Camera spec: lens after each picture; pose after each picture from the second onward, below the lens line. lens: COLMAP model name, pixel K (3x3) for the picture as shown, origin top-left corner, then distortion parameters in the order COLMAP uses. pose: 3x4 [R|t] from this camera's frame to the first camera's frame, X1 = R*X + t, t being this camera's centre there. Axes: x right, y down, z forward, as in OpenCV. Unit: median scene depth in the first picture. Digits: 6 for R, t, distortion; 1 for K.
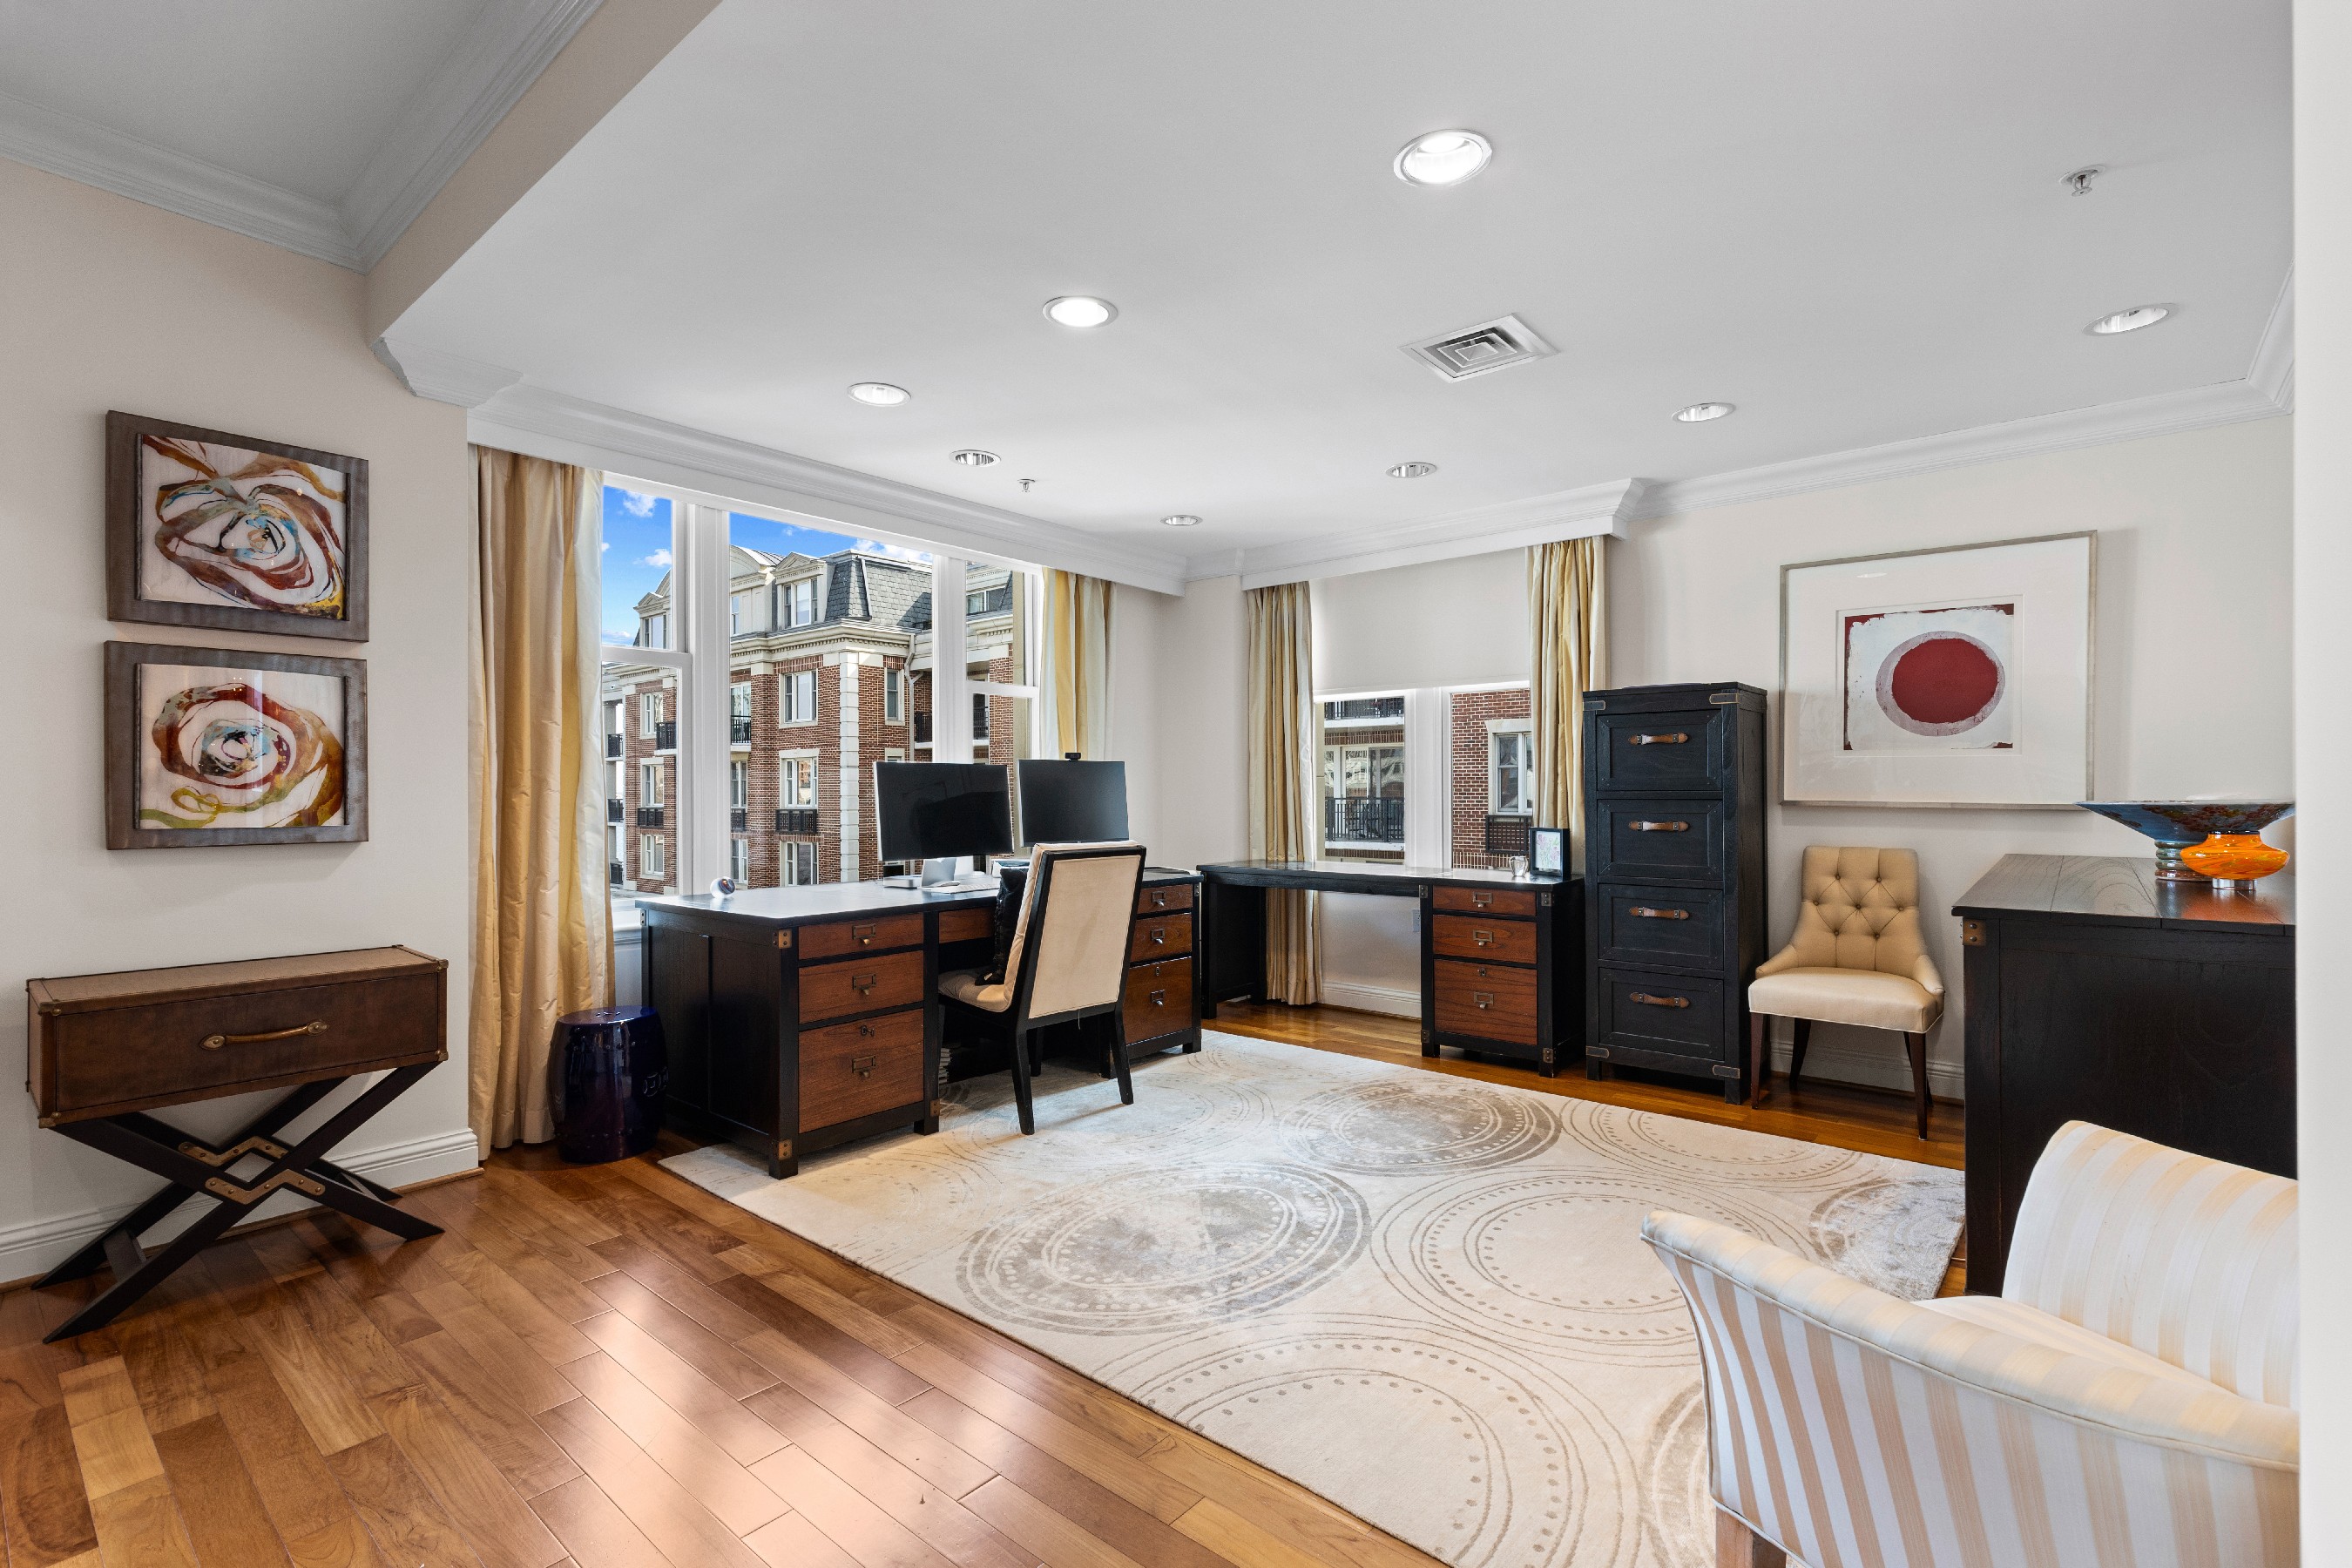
lens RADIAL K [[1069.2, 0, 1179.6], [0, 1069.2, 783.3], [0, 0, 1]] dist [0.008081, -0.001419]
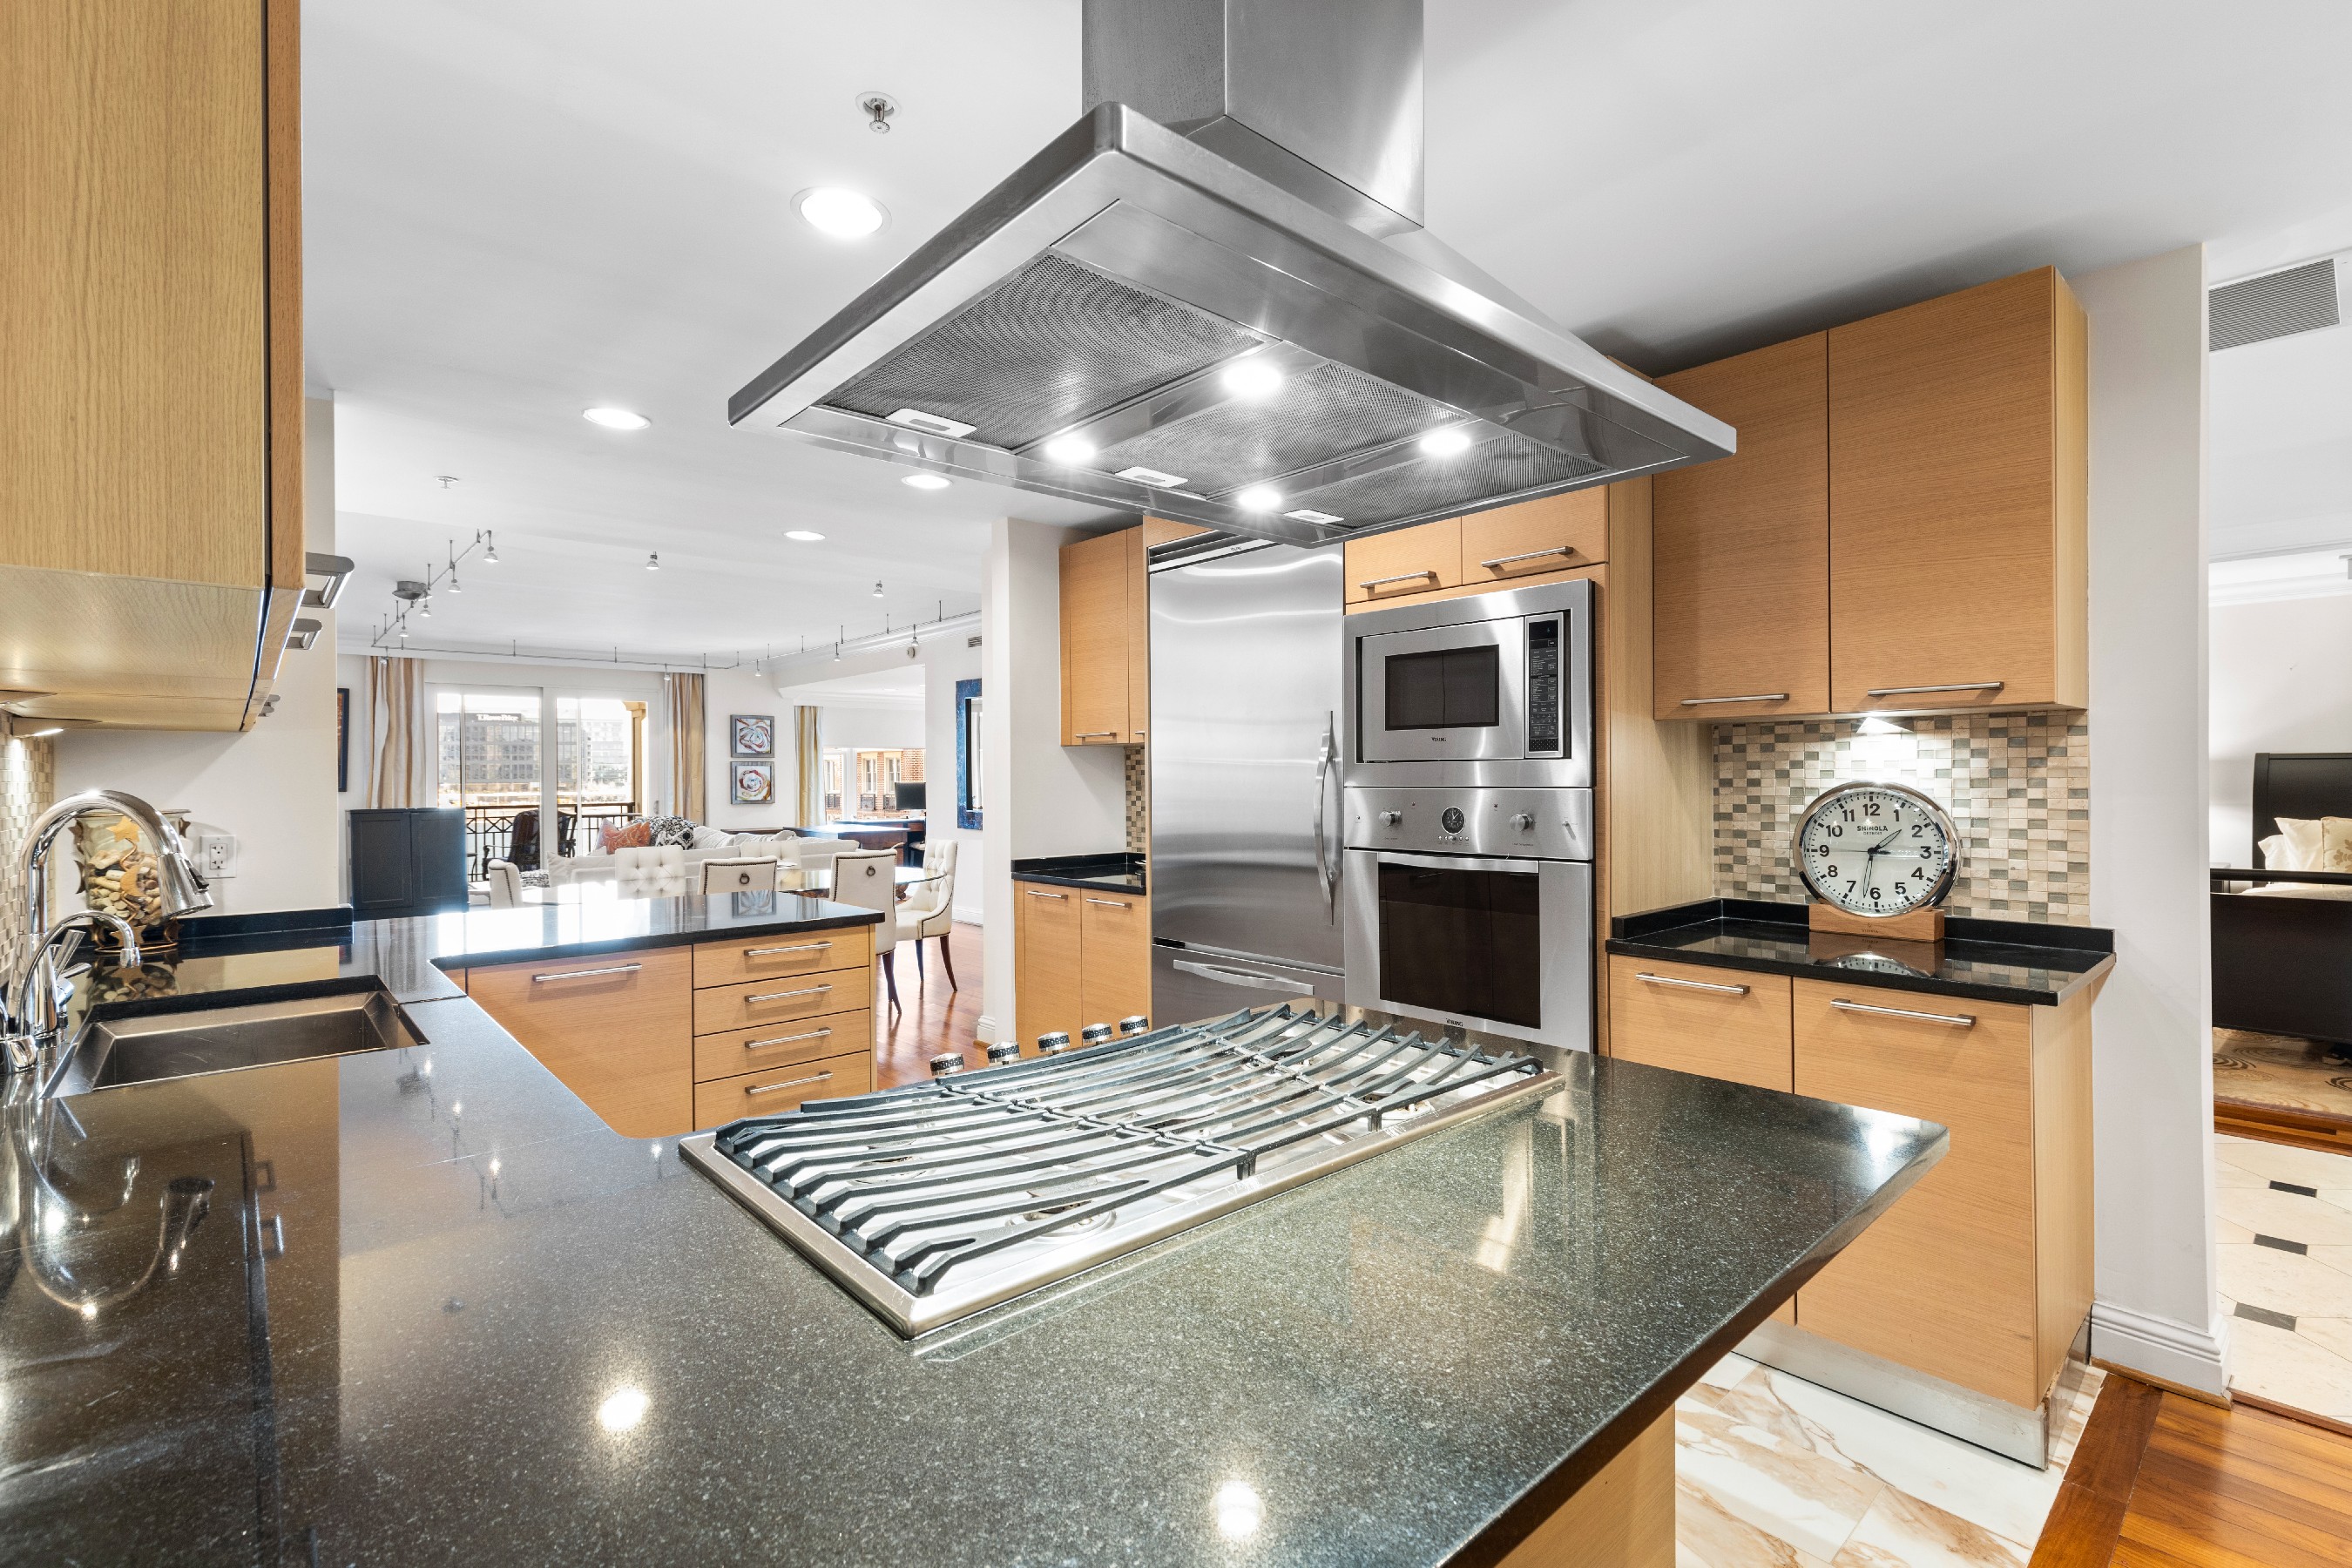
lens RADIAL K [[1069.2, 0, 1183.0], [0, 1069.2, 774.8], [0, 0, 1]] dist [0.008081, -0.001419]
pose [[0.990718, -0.001323, -0.135927, 1.337376], [0.002005, 0.999986, 0.004879, -0.072798], [0.135918, -0.005106, 0.990707, -2.787089]]
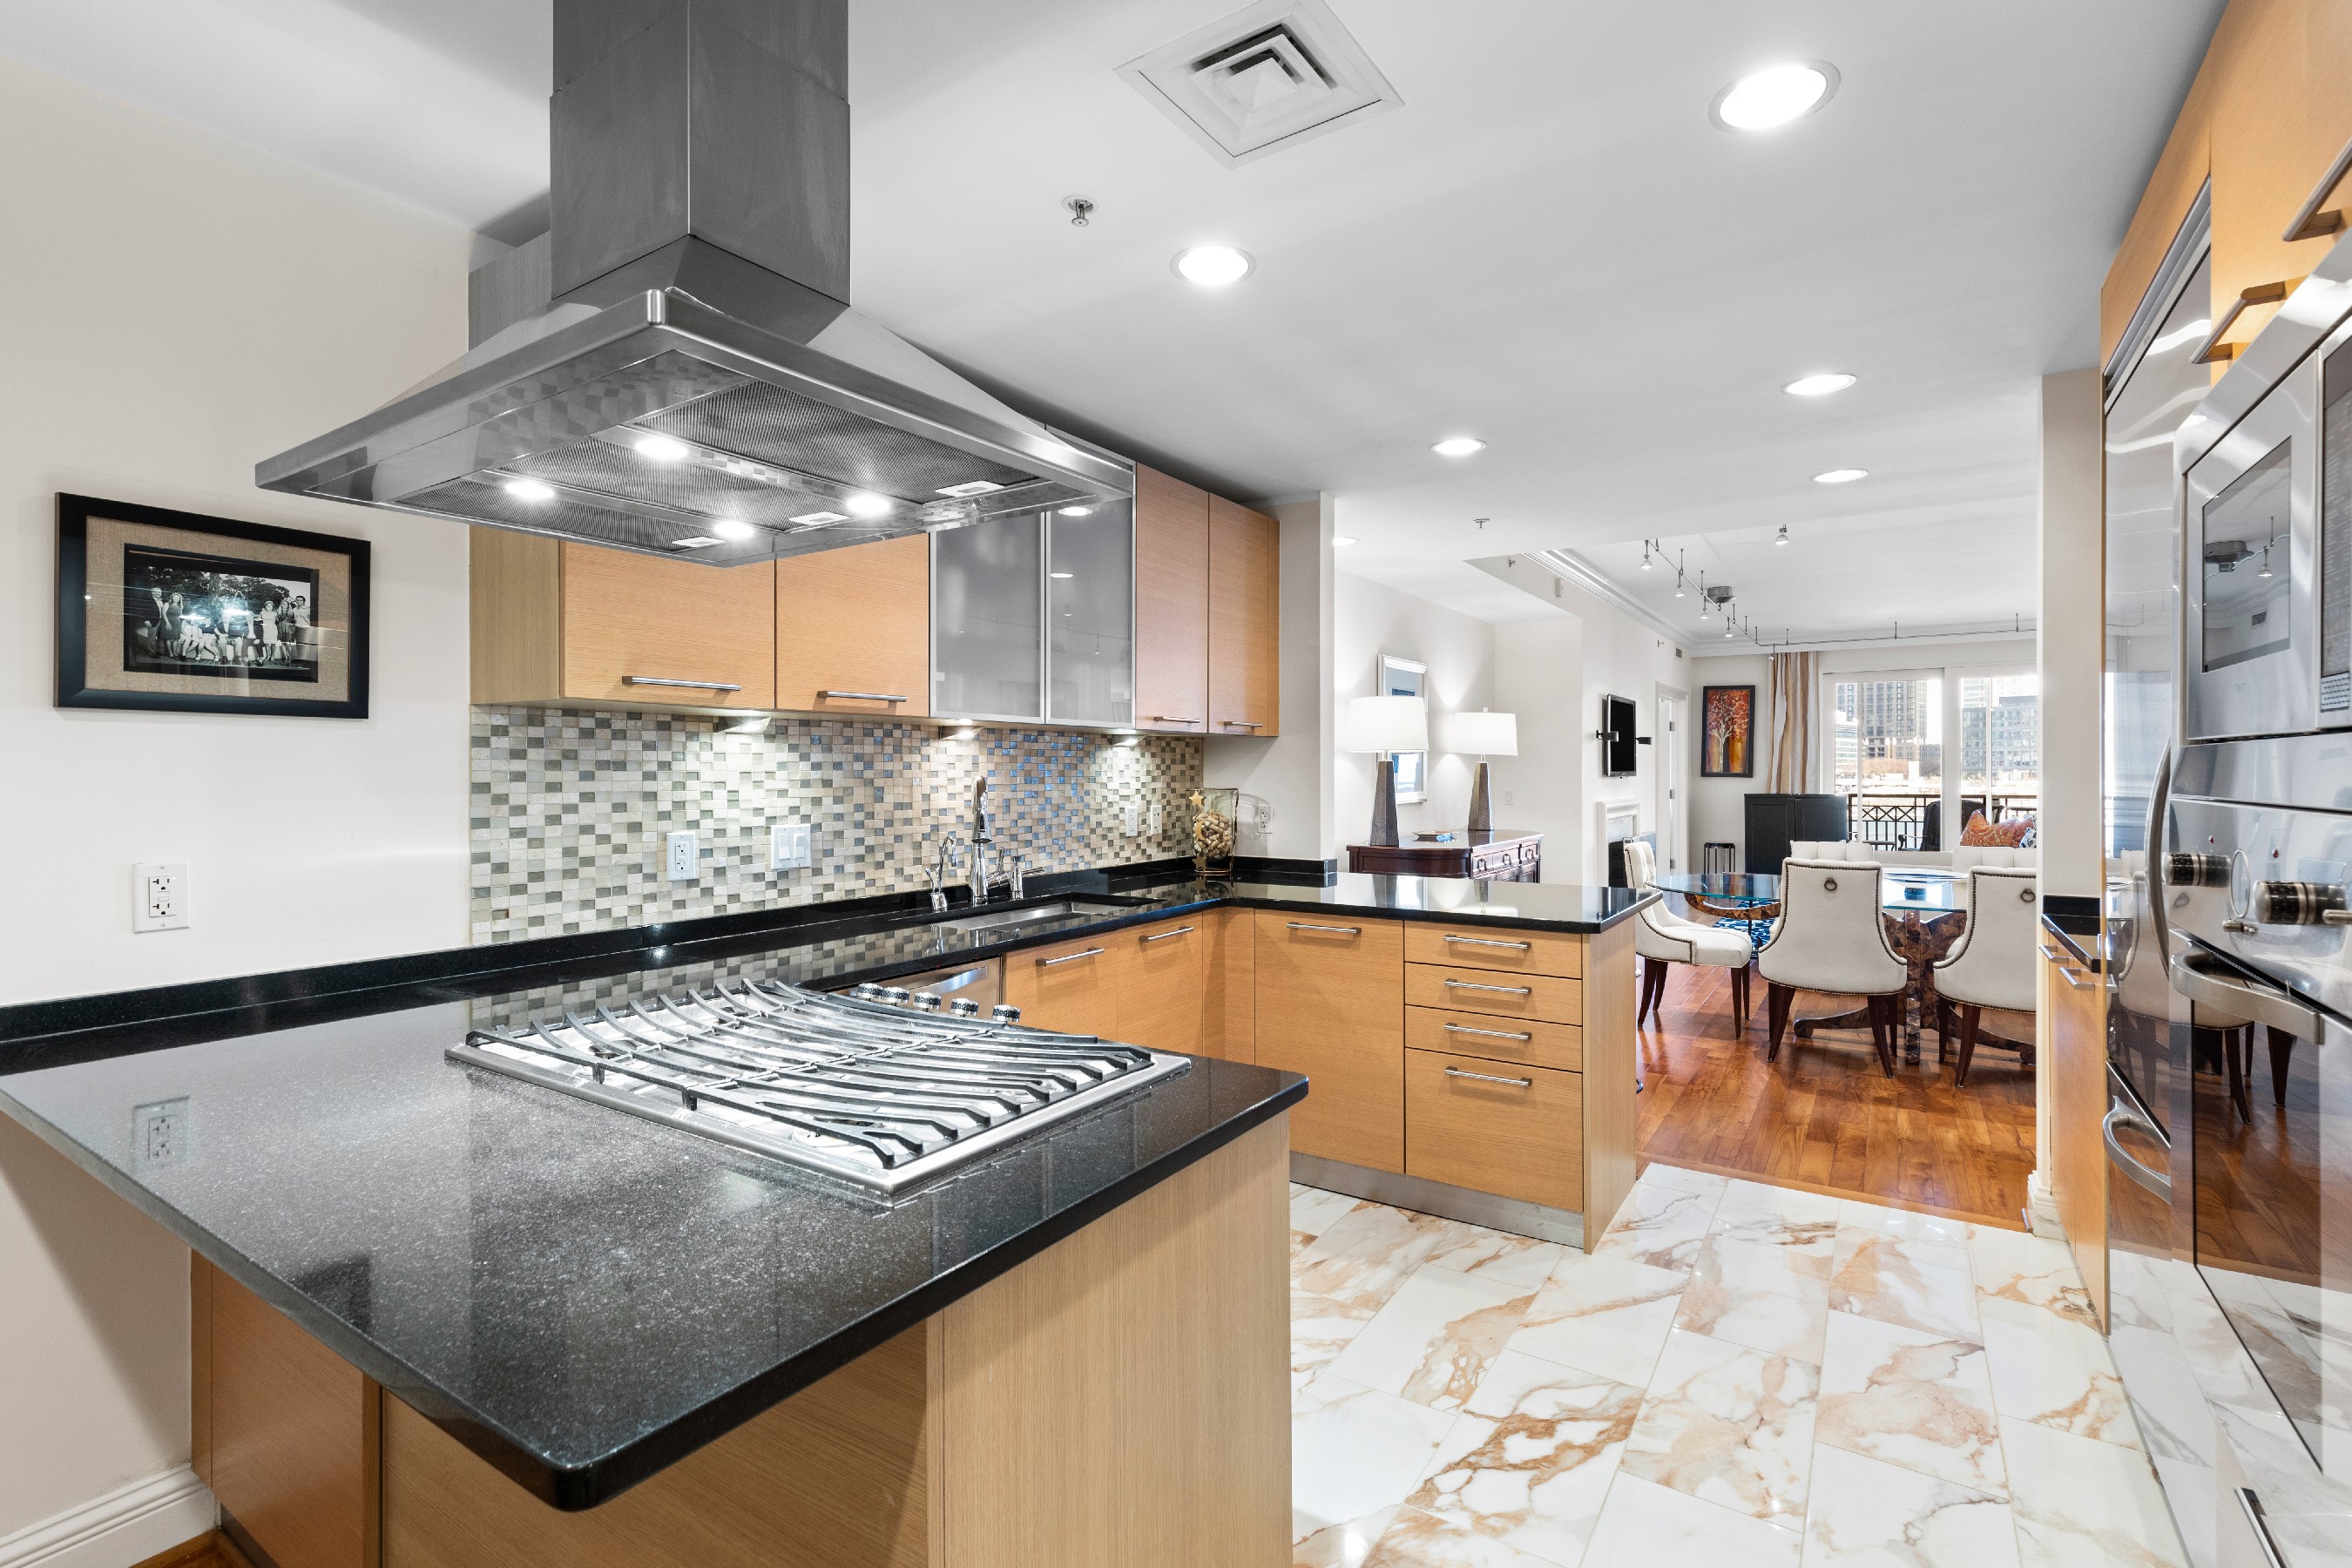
lens RADIAL K [[1069.2, 0, 1175.9], [0, 1069.2, 773.7], [0, 0, 1]] dist [0.008081, -0.001419]
pose [[0.120075, 0.009032, -0.992724, 1.747761], [0.007129, 0.999925, 0.009960, -0.074251], [0.992739, -0.008273, 0.120002, -2.301993]]
